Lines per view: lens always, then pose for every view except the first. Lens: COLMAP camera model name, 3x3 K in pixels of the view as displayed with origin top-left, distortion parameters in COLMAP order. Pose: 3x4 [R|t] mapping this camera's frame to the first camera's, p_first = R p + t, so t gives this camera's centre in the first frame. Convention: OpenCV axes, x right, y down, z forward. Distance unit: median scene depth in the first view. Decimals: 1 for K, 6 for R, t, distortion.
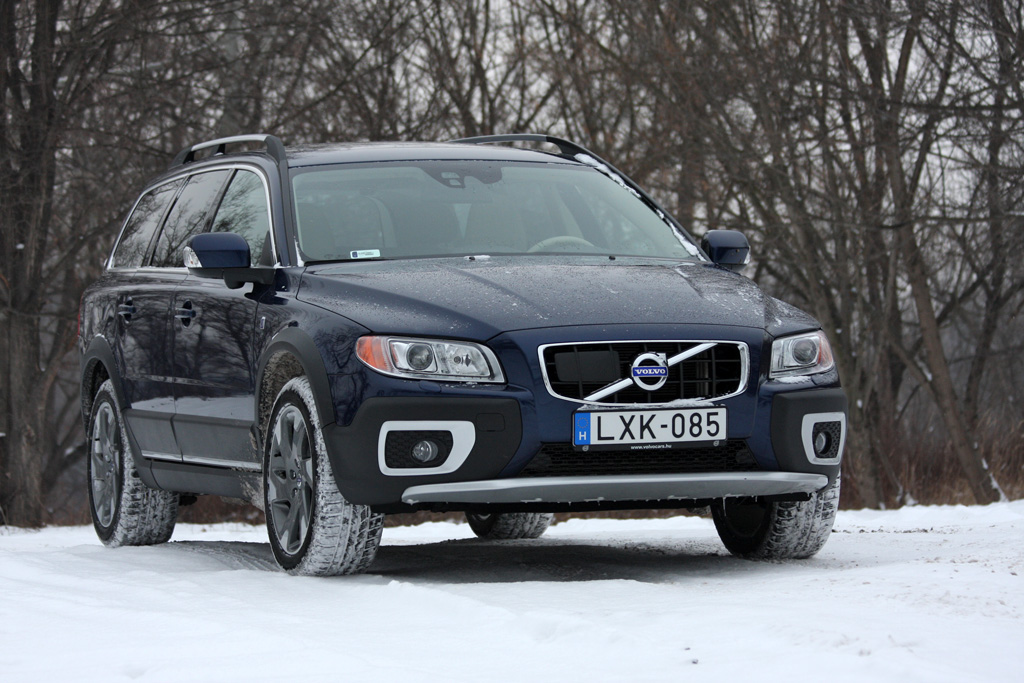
lens RADIAL K [[4315.4, 0, 512.0], [0, 4315.4, 341.5], [0, 0, 1]] dist [-0.154197, -4.519018]
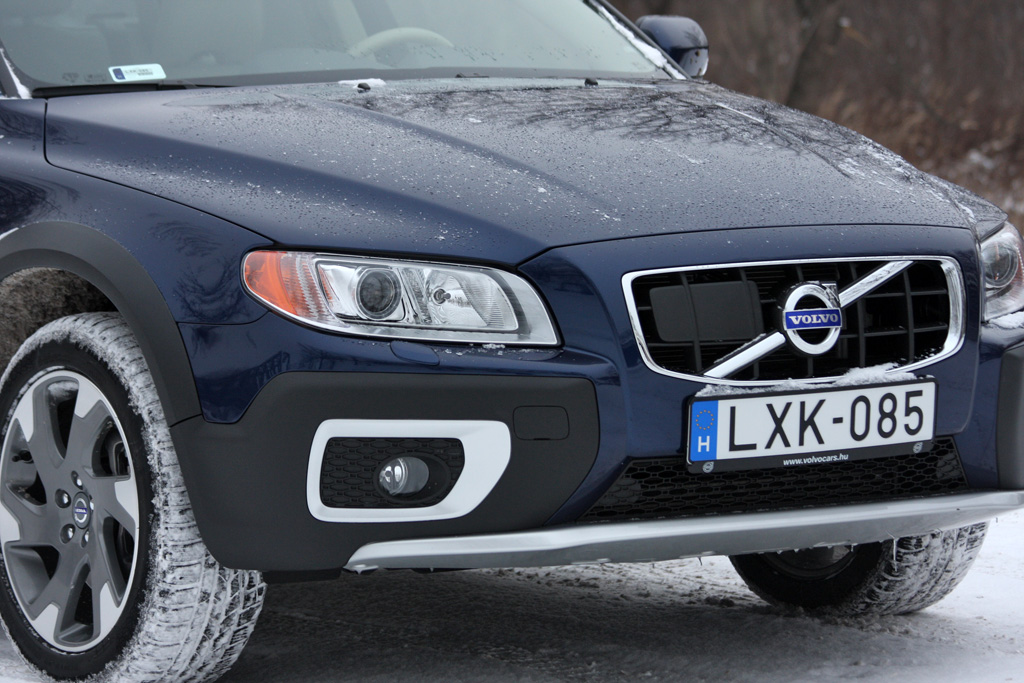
lens RADIAL K [[5056.1, 0, 512.0], [0, 5056.1, 341.5], [0, 0, 1]] dist [0.007423, 3.990885]
pose [[0.966819, -0.013902, 0.255084, -0.162637], [-0.004030, 0.997564, 0.069644, -0.033449], [-0.255431, -0.068361, 0.964407, 0.402490]]
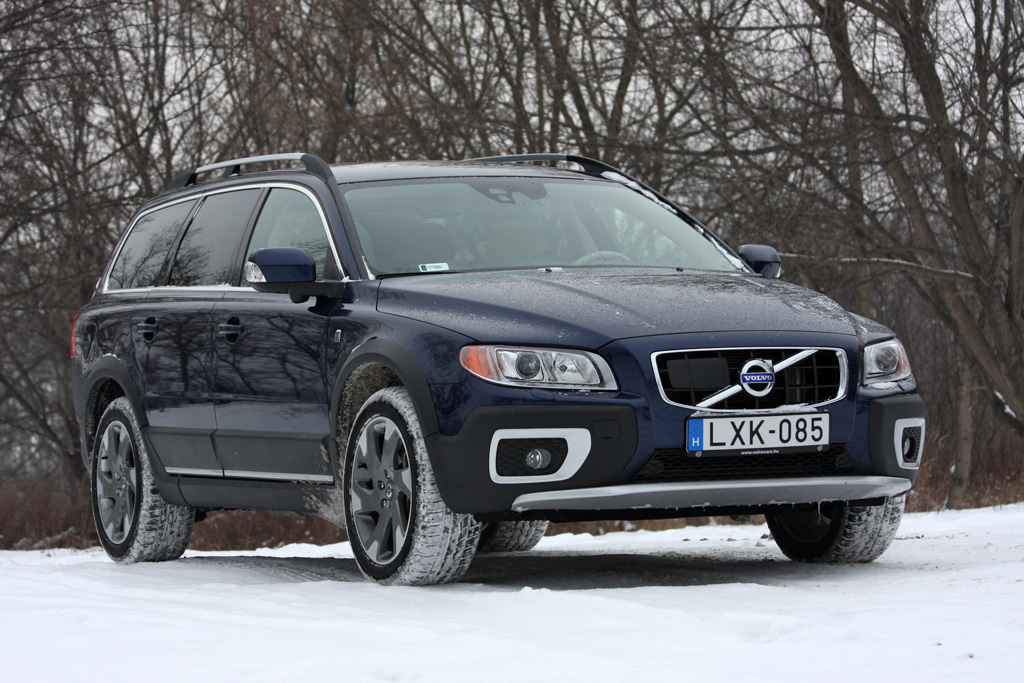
lens RADIAL K [[3971.1, 0, 512.0], [0, 3971.1, 341.5], [0, 0, 1]] dist [-0.298165, -0.774298]
pose [[0.994600, -0.007046, 0.103543, -0.120968], [0.008299, 0.999897, -0.011673, 0.008733], [-0.103450, 0.012469, 0.994556, 0.078647]]
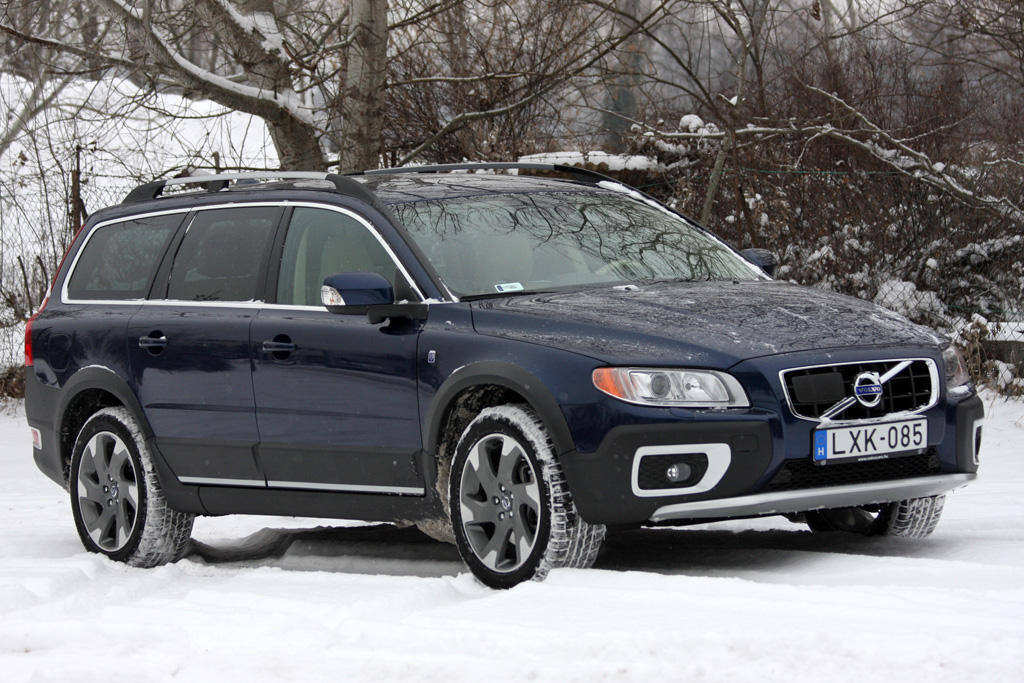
lens RADIAL K [[4315.4, 0, 512.0], [0, 4315.4, 341.5], [0, 0, 1]] dist [-0.154197, -4.519018]
pose [[0.956002, -0.043023, 0.290187, -0.371028], [0.038069, 0.999017, 0.022699, -0.033533], [-0.290878, -0.010653, 0.956701, -0.025687]]
